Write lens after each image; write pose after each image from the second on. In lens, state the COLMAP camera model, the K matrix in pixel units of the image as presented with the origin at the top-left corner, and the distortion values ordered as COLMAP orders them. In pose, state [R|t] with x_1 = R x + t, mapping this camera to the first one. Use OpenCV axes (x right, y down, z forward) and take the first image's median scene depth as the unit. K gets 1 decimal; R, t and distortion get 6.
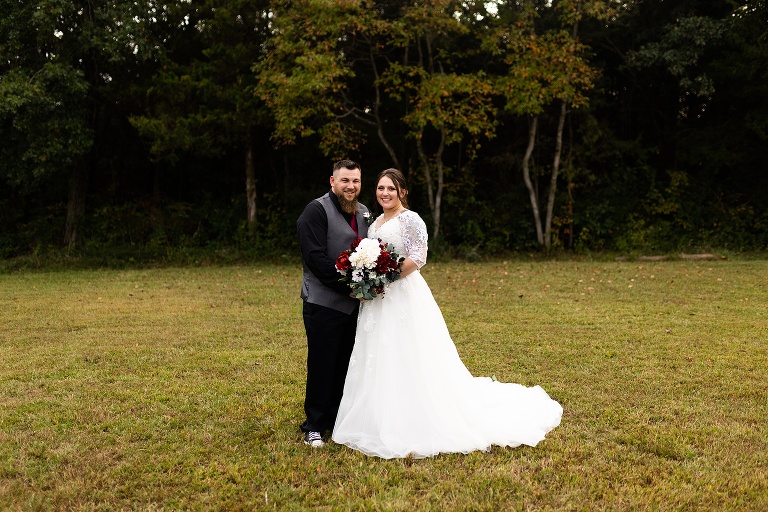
lens RADIAL K [[735.5, 0, 384.0], [0, 735.5, 256.0], [0, 0, 1]] dist [-0.001144, 0.014944]
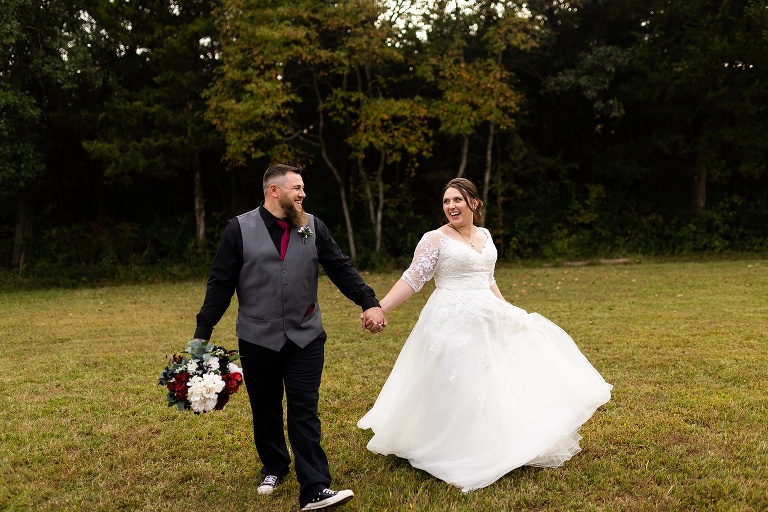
lens RADIAL K [[726.8, 0, 382.9], [0, 726.8, 249.9], [0, 0, 1]] dist [0.002574, 0.007152]
pose [[0.995448, -0.025209, 0.091913, -0.022311], [0.027824, 0.999241, -0.027278, 0.004036], [-0.091156, 0.029711, 0.995393, -0.058439]]
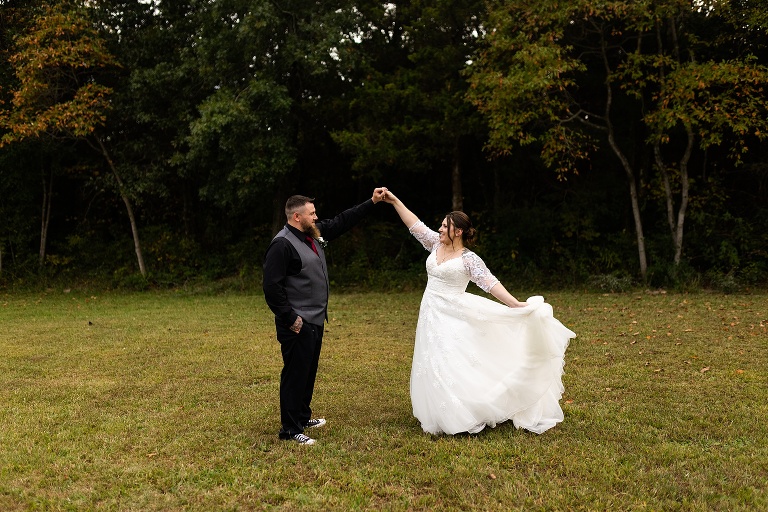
lens RADIAL K [[714.8, 0, 381.3], [0, 714.8, 265.0], [0, 0, 1]] dist [0.000900, 0.008771]
pose [[0.963461, 0.008148, -0.267725, -0.041116], [-0.010958, 0.999899, -0.009005, -0.012474], [0.267624, 0.011609, 0.963453, 0.146401]]
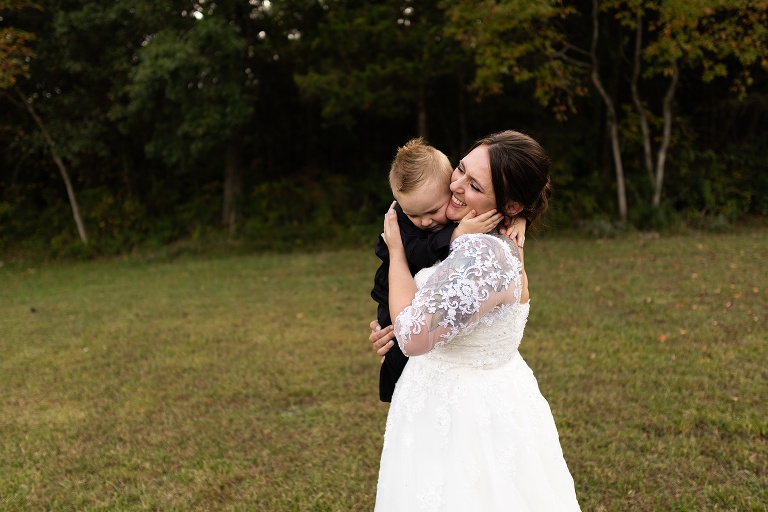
lens RADIAL K [[646.9, 0, 381.3], [0, 646.9, 260.1], [0, 0, 1]] dist [-0.014202, 0.007887]
pose [[0.988550, -0.026606, -0.148530, -0.146774], [0.036251, 0.997379, 0.062612, -0.021089], [0.146475, -0.067280, 0.986924, 0.276238]]
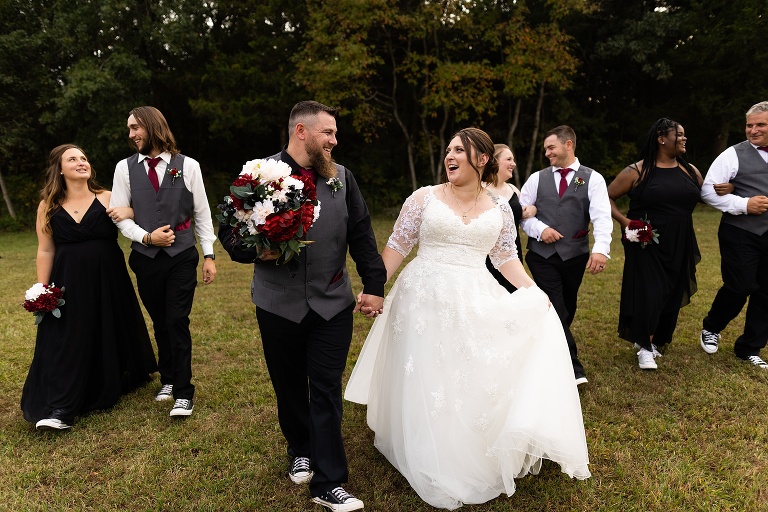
lens RADIAL K [[546.8, 0, 375.8], [0, 546.8, 262.9], [0, 0, 1]] dist [0.023796, 0.006136]
pose [[0.998471, -0.021006, 0.051131, -0.097000], [0.016147, 0.995473, 0.093666, -0.005559], [-0.052867, -0.092697, 0.994290, 0.077359]]
